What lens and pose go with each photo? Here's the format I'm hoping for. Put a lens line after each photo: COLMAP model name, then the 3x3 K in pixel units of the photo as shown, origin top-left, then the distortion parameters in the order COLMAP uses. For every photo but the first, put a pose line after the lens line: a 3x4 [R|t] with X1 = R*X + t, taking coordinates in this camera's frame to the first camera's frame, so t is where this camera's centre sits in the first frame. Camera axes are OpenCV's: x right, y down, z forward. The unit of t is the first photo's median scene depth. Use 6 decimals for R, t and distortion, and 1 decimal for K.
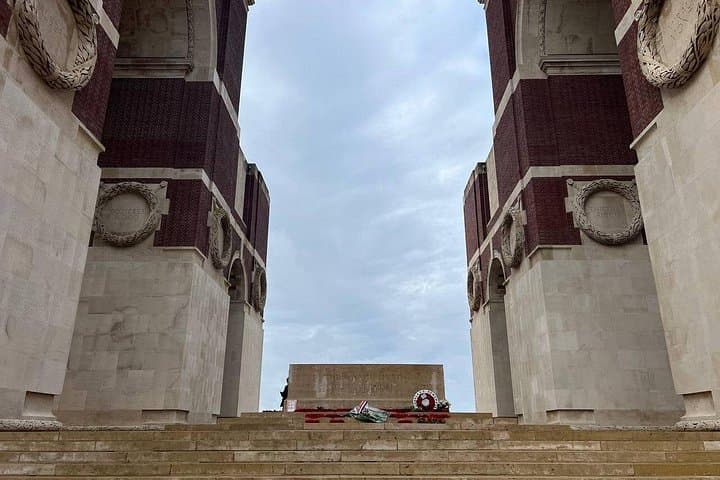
lens RADIAL K [[546.8, 0, 360.0], [0, 546.8, 240.0], [0, 0, 1]] dist [0.092135, -0.114189]
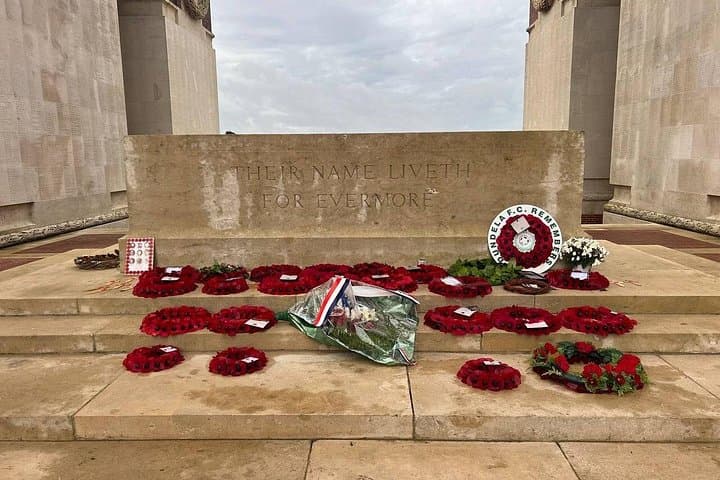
lens RADIAL K [[546.8, 0, 360.0], [0, 546.8, 240.0], [0, 0, 1]] dist [0.092135, -0.114189]
pose [[0.999840, -0.010807, -0.014276, 0.020284], [0.016217, 0.884527, 0.466206, 0.127481], [0.007589, -0.466363, 0.884561, 0.674674]]
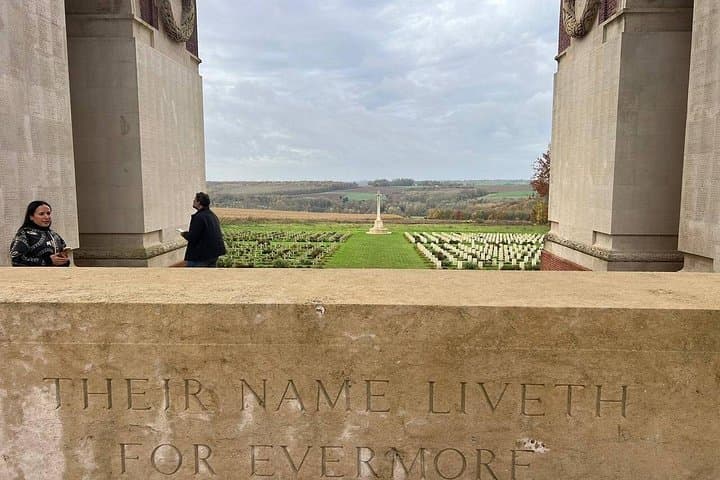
lens RADIAL K [[546.8, 0, 360.0], [0, 546.8, 240.0], [0, 0, 1]] dist [0.092135, -0.114189]
pose [[0.999793, 0.001488, -0.020304, 0.019857], [0.007384, 0.902899, 0.429789, 0.152549], [0.018972, -0.429850, 0.902701, 0.883838]]
